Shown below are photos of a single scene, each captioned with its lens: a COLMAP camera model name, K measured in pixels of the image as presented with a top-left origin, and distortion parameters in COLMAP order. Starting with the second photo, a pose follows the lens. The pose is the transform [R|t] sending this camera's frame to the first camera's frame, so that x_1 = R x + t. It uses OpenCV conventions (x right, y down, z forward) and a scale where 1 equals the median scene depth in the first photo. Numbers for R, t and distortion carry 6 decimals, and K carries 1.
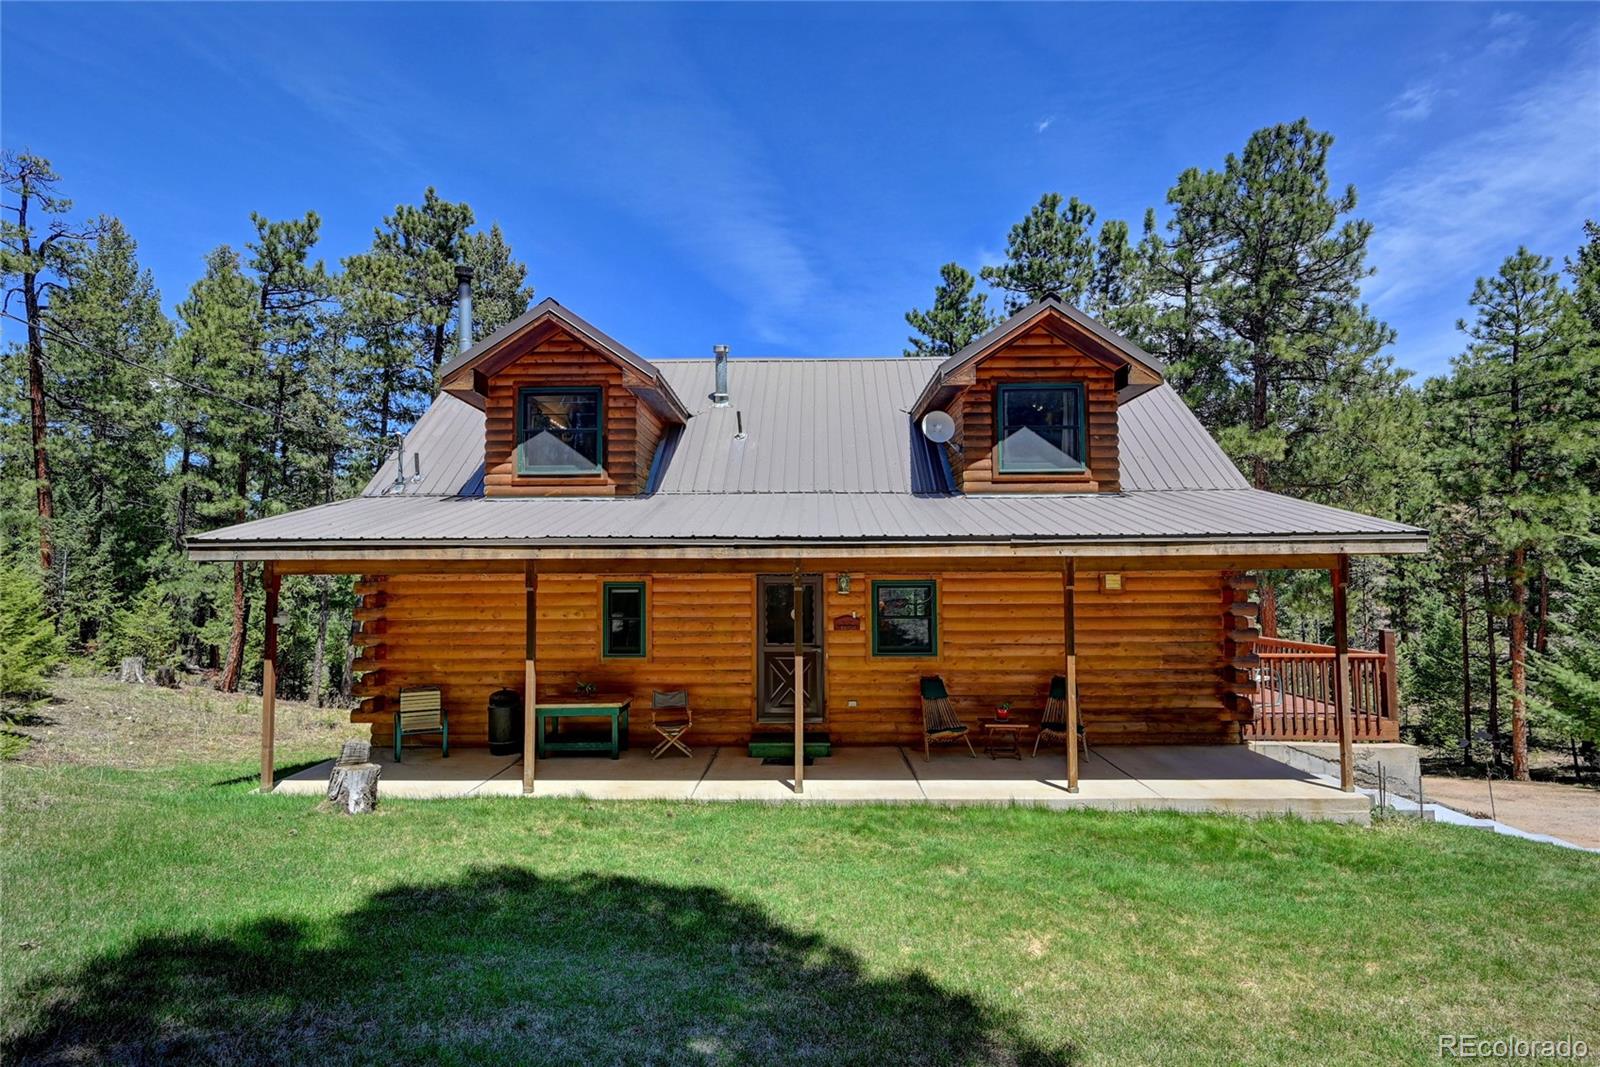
lens RADIAL K [[822.3, 0, 800.0], [0, 822.3, 533.5], [0, 0, 1]] dist [0.002056, 0.000061]
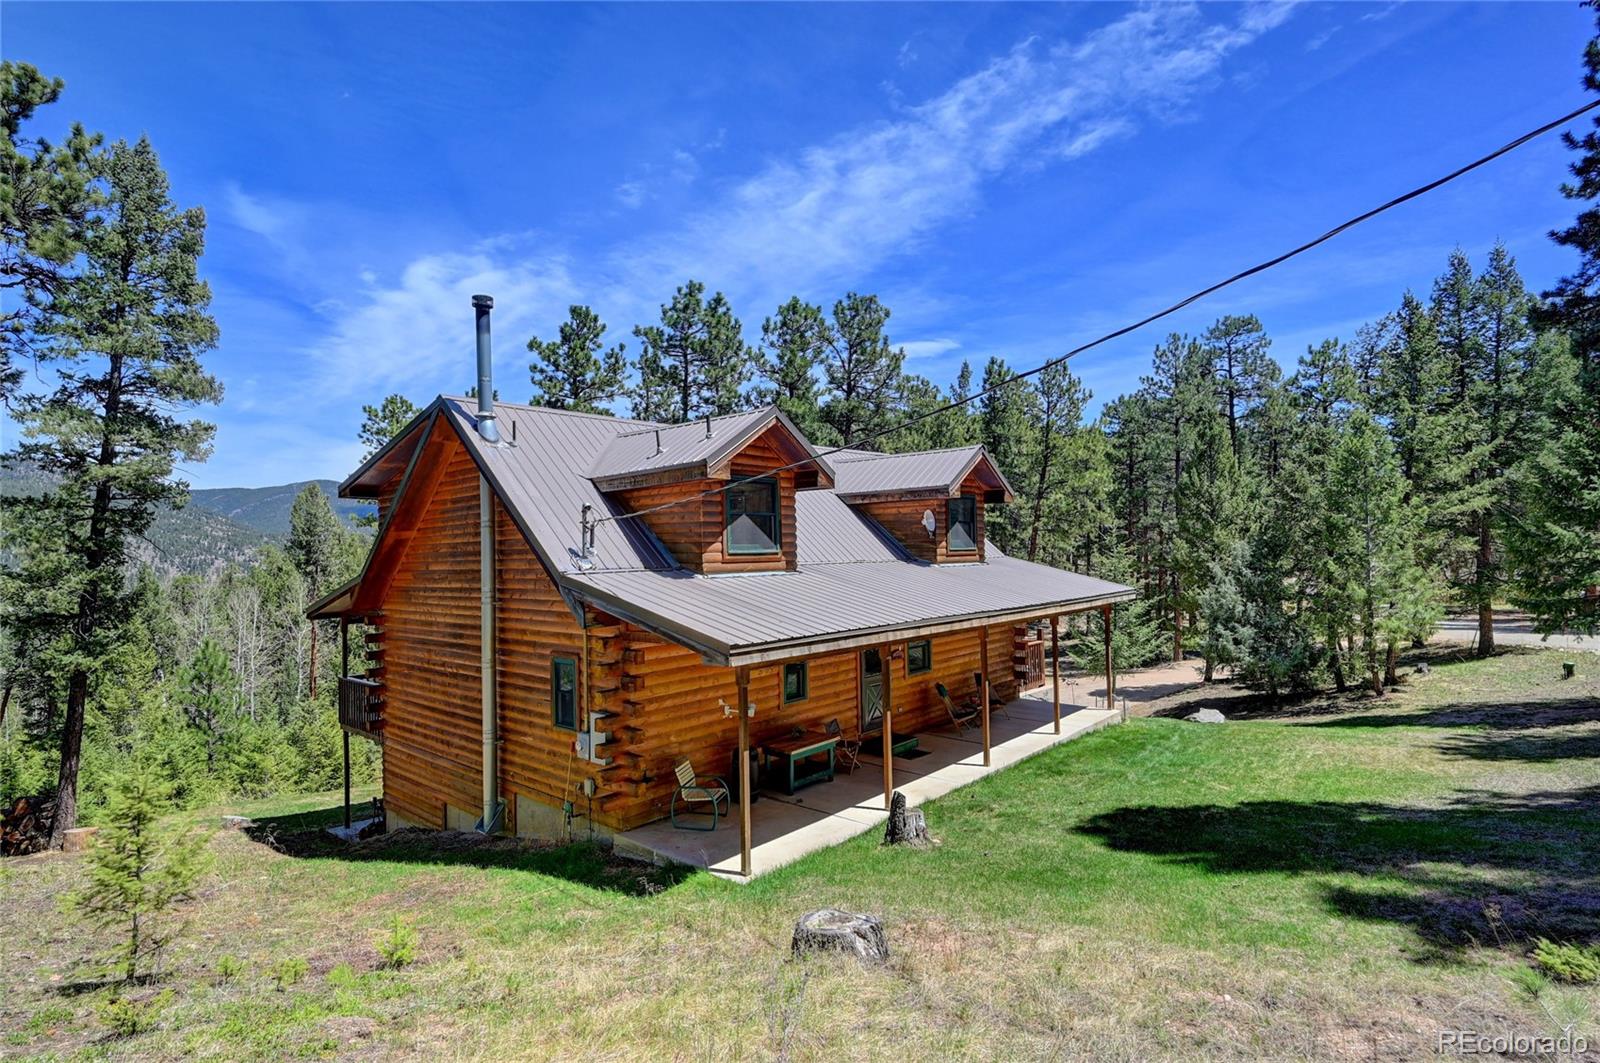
lens RADIAL K [[770.2, 0, 800.0], [0, 770.2, 531.5], [0, 0, 1]] dist [-0.001988, -0.000125]
pose [[0.623851, 0.012439, 0.781445, -1.104516], [-0.030653, 0.999493, 0.008561, -0.113328], [-0.780942, -0.029294, 0.623916, 0.271257]]
